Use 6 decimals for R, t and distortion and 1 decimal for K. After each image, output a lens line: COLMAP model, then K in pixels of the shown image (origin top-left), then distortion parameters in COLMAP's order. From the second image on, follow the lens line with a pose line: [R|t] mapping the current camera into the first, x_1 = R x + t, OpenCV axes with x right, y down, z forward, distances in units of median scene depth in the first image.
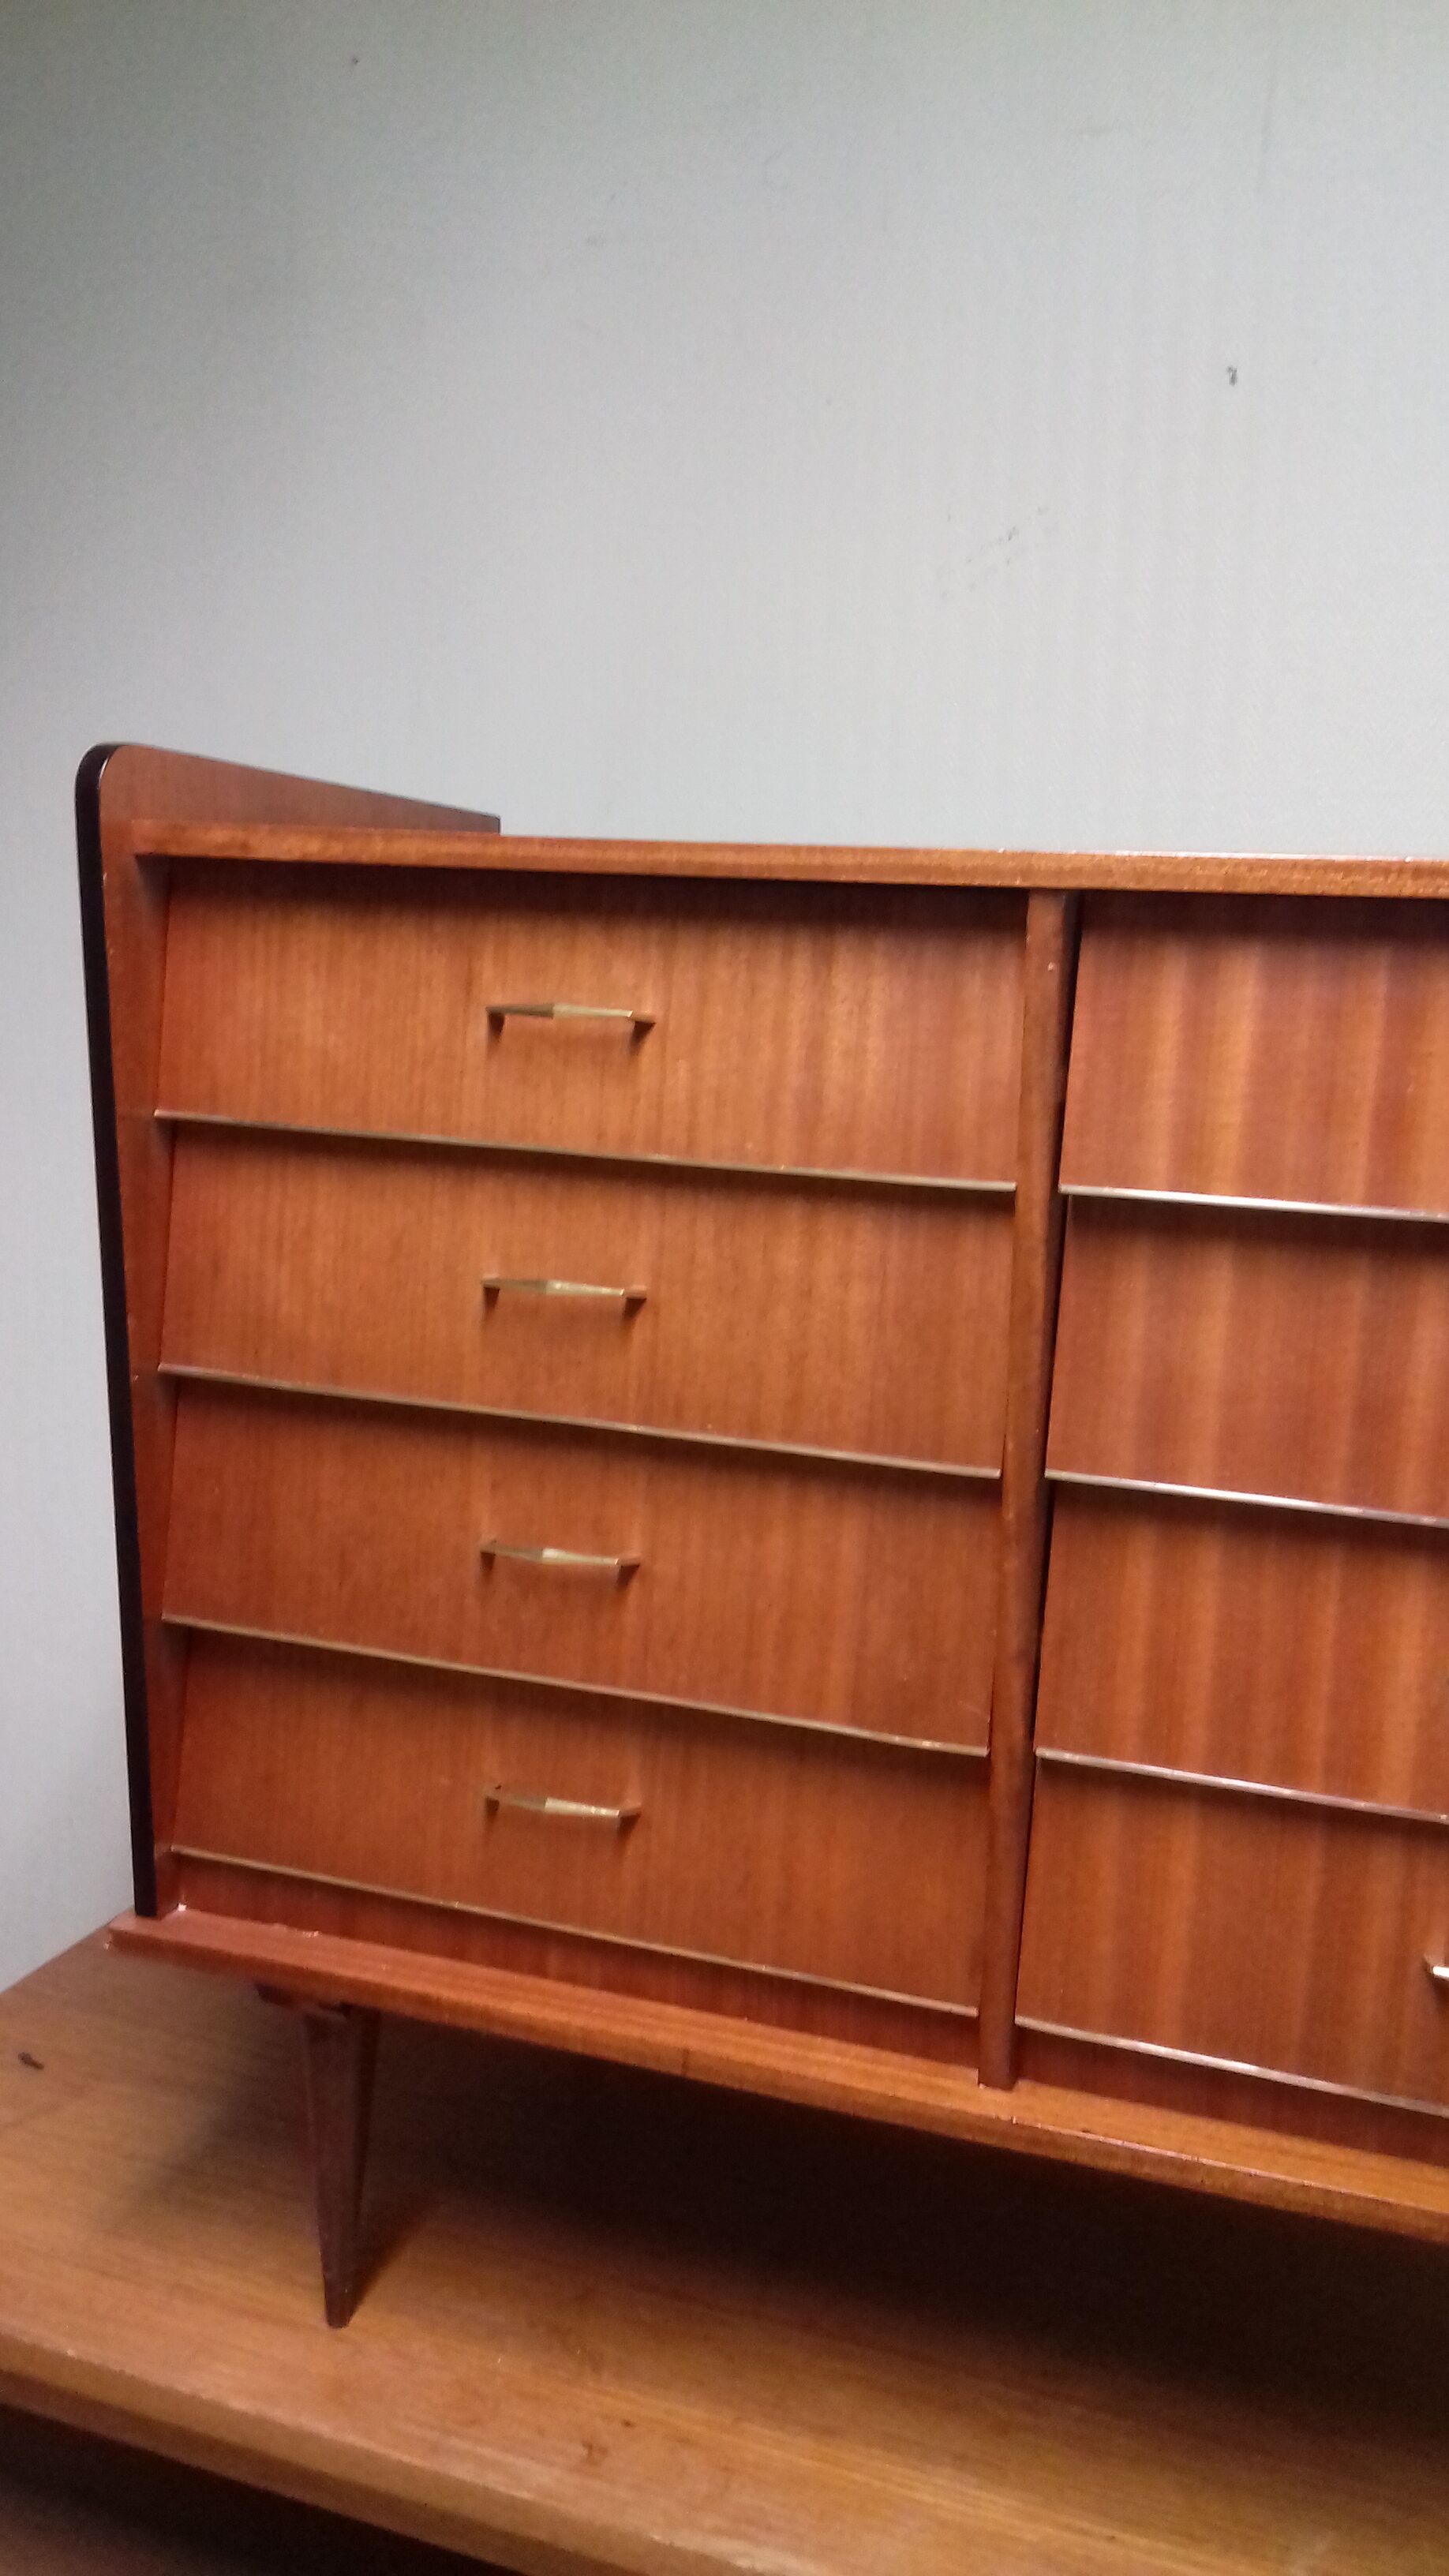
lens RADIAL K [[2371.9, 0, 724.5], [0, 2371.9, 1288.0], [0, 0, 1]] dist [0.109389, -0.228940]
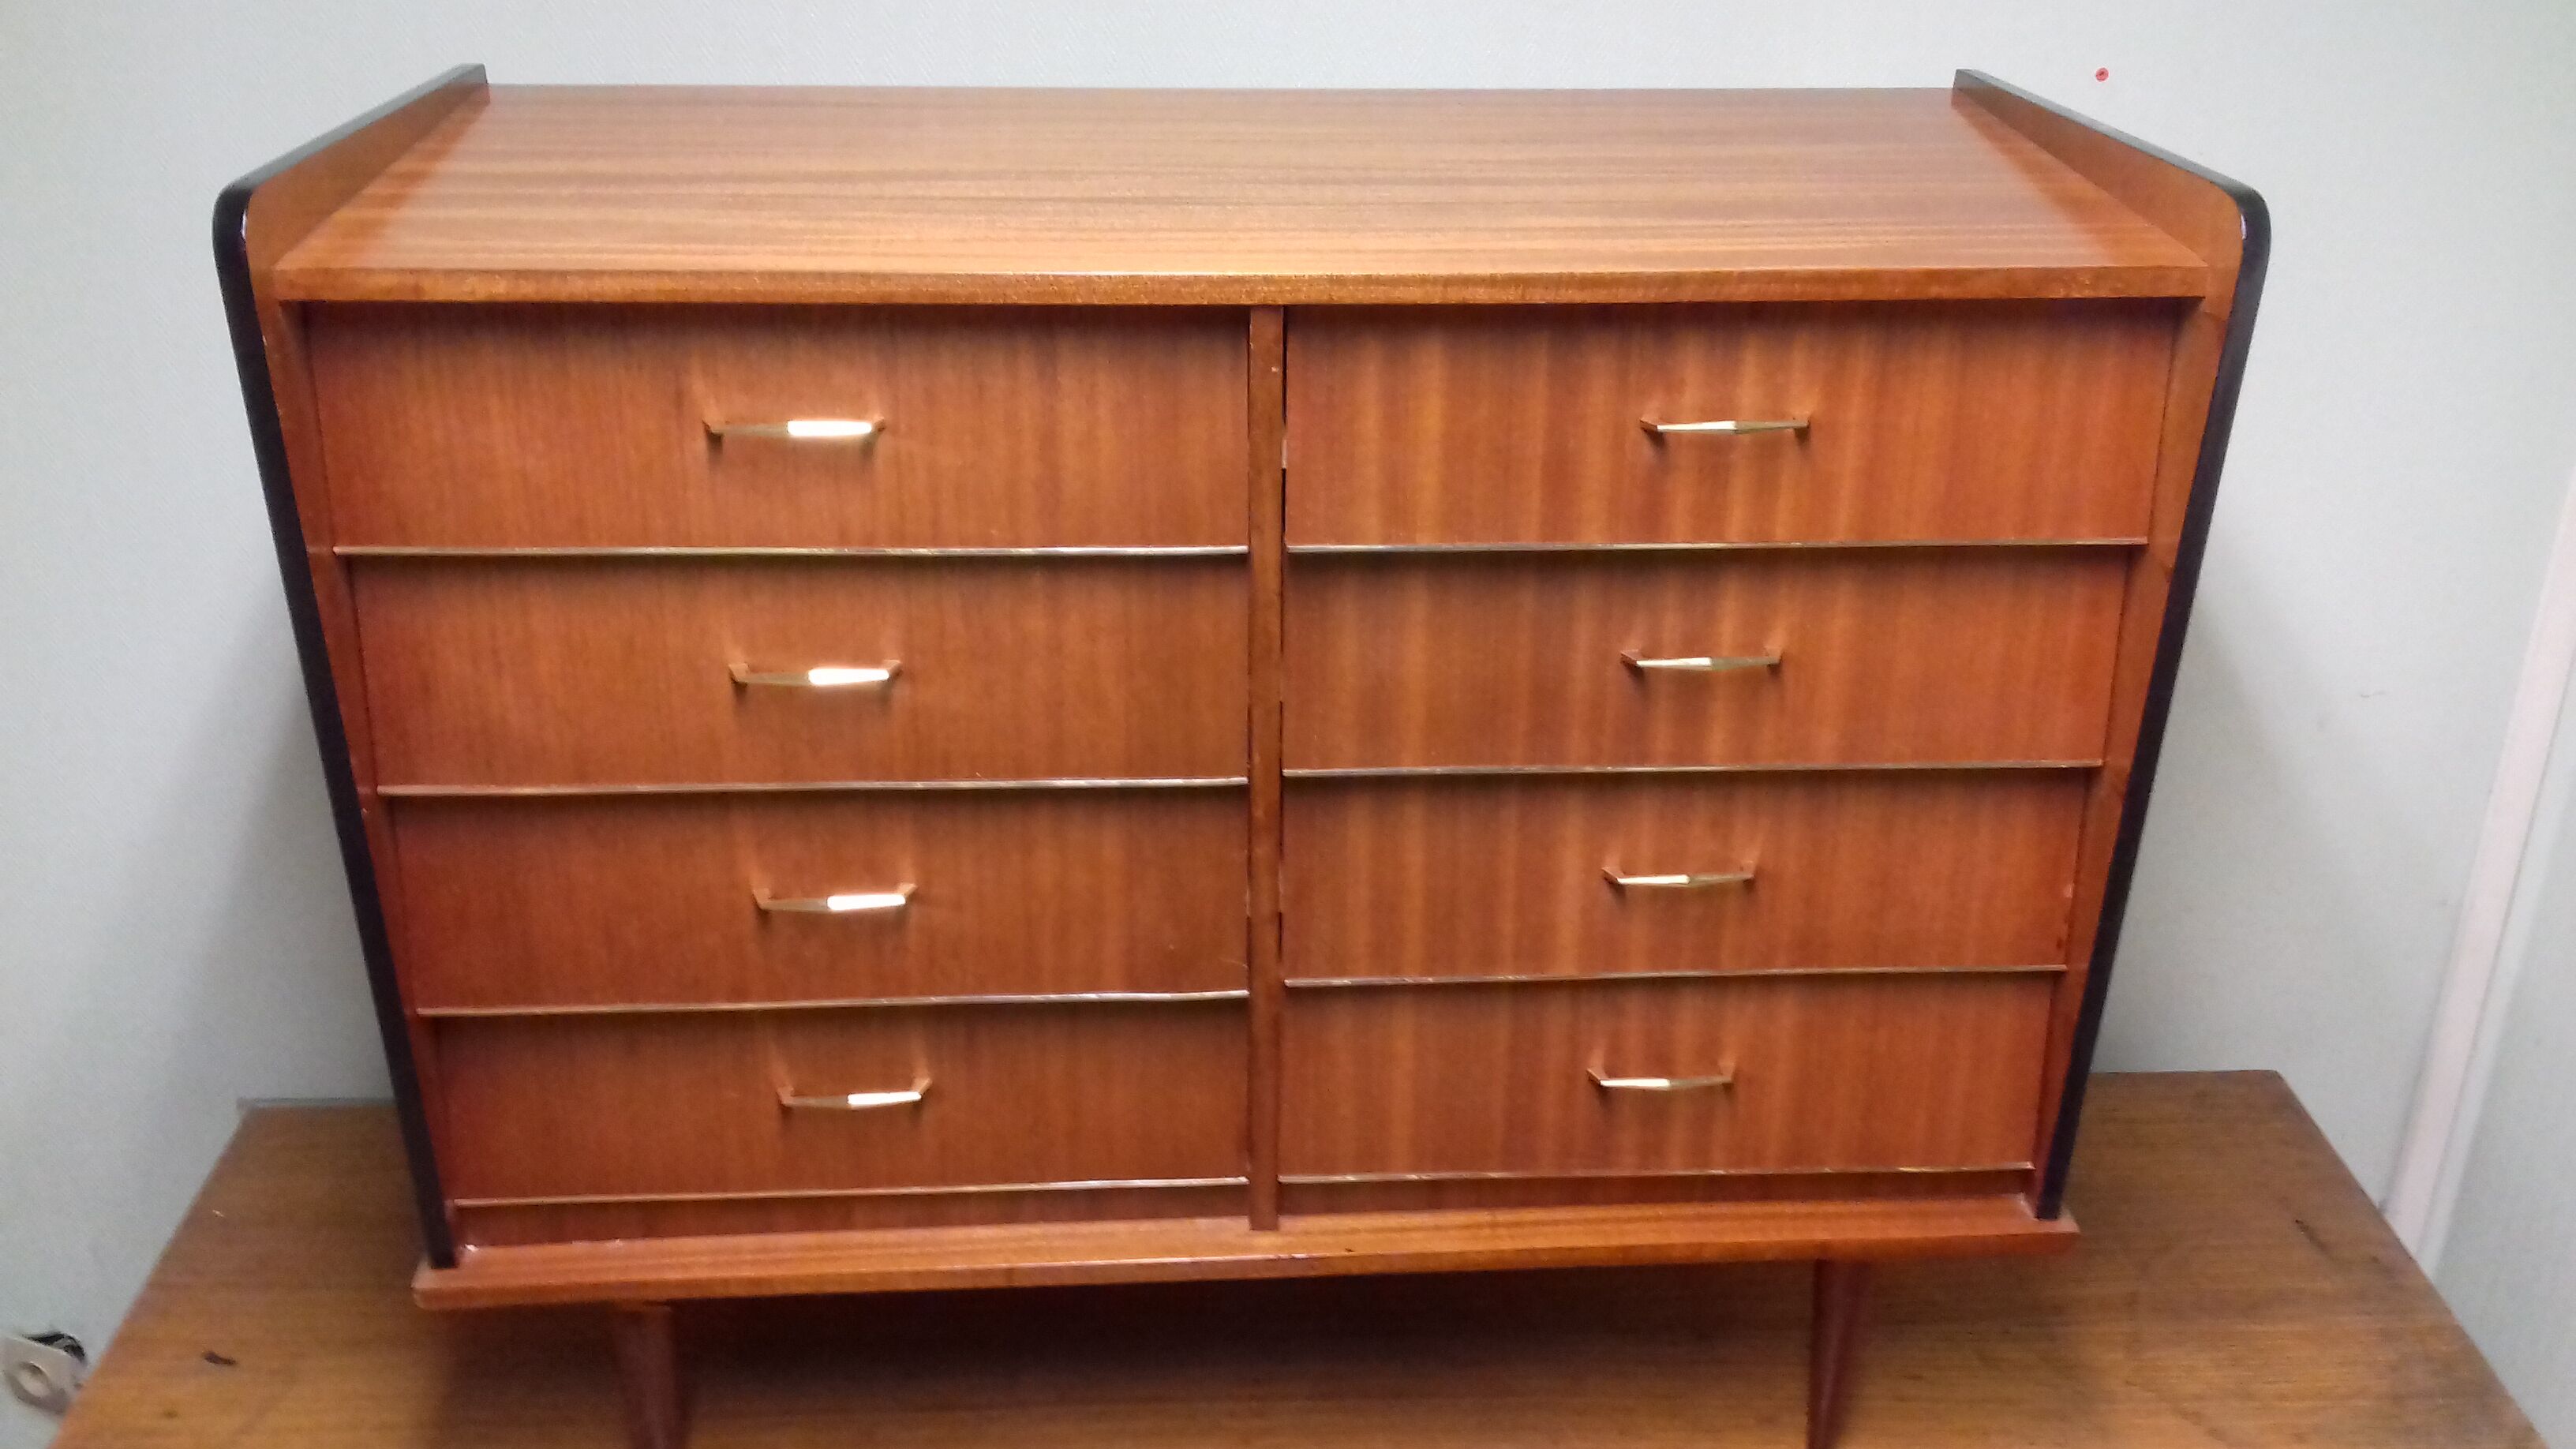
lens RADIAL K [[2371.9, 0, 1351.7], [0, 2371.9, 717.1], [0, 0, 1]] dist [0.109389, -0.228940]
pose [[0.907974, -0.191206, 0.372859, -0.256492], [0.082670, 0.954072, 0.287944, -0.271995], [-0.410791, -0.230621, 0.882080, -0.046356]]
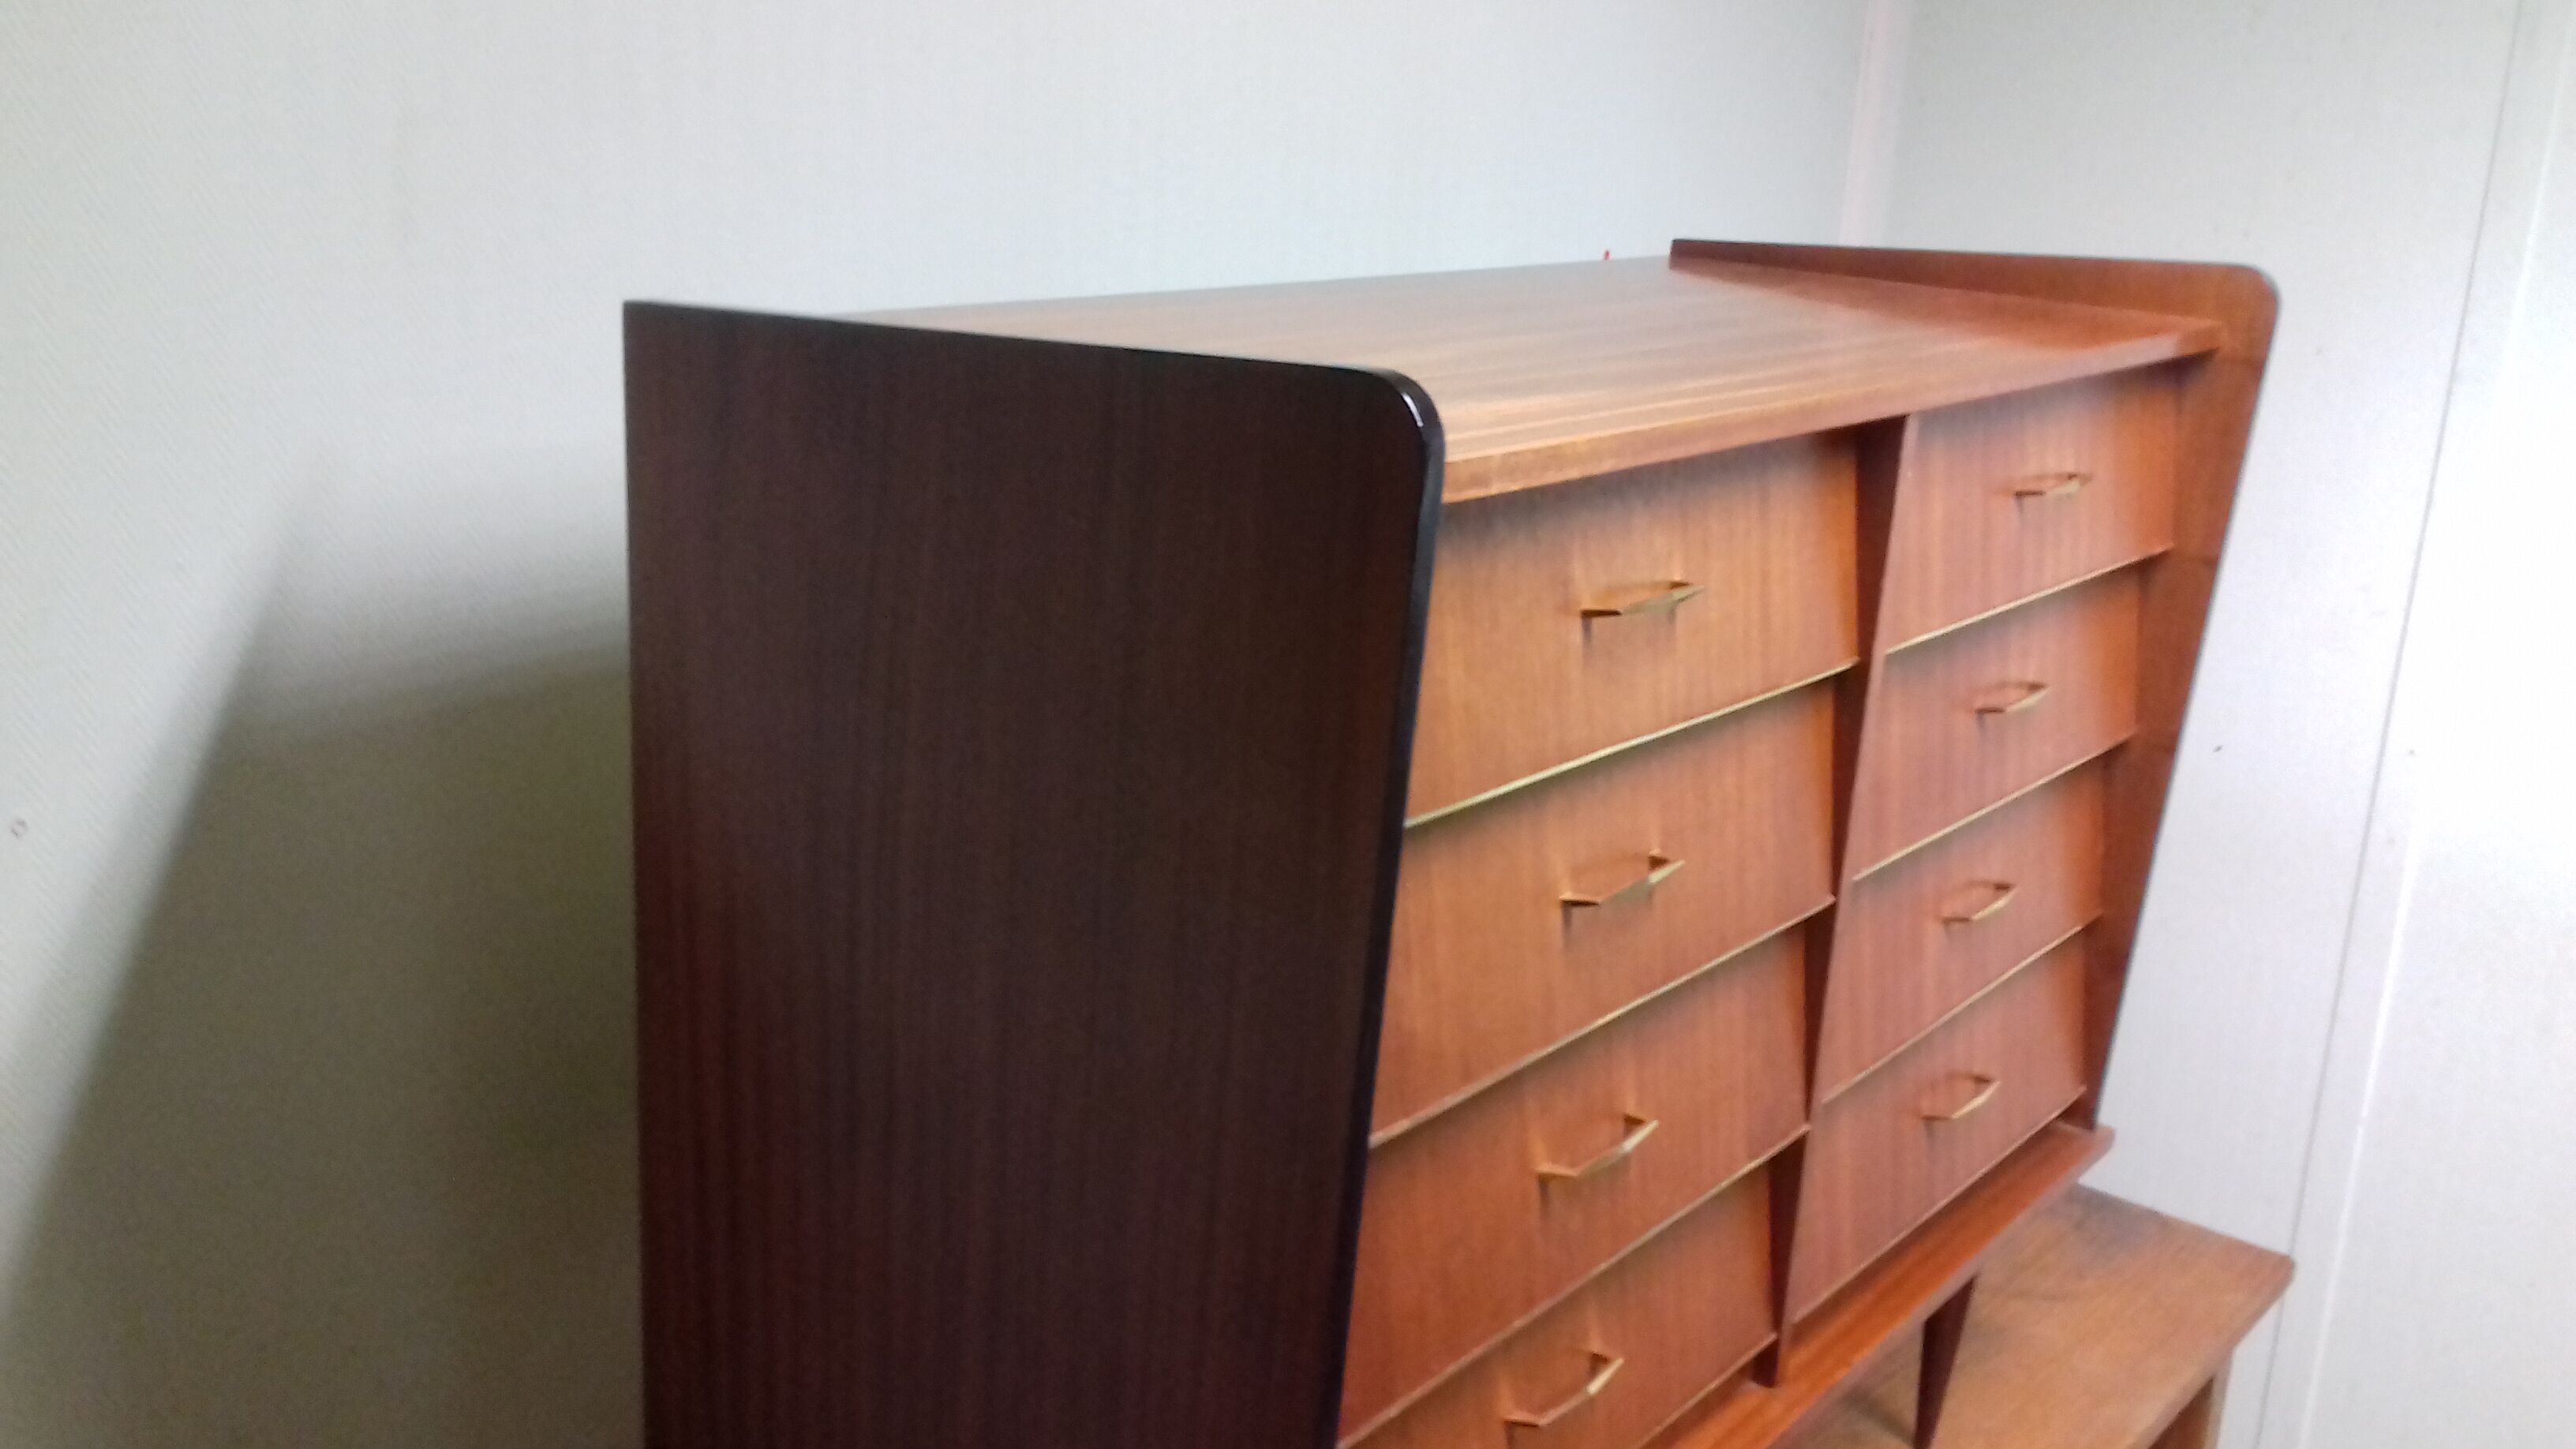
lens RADIAL K [[2354.8, 0, 1361.0], [0, 2354.8, 736.7], [0, 0, 1]] dist [0.109346, -0.211094]
pose [[0.287032, -0.281205, 0.915716, -0.957307], [0.124246, 0.958795, 0.255489, -0.312543], [-0.949829, 0.040440, 0.310143, 0.816250]]
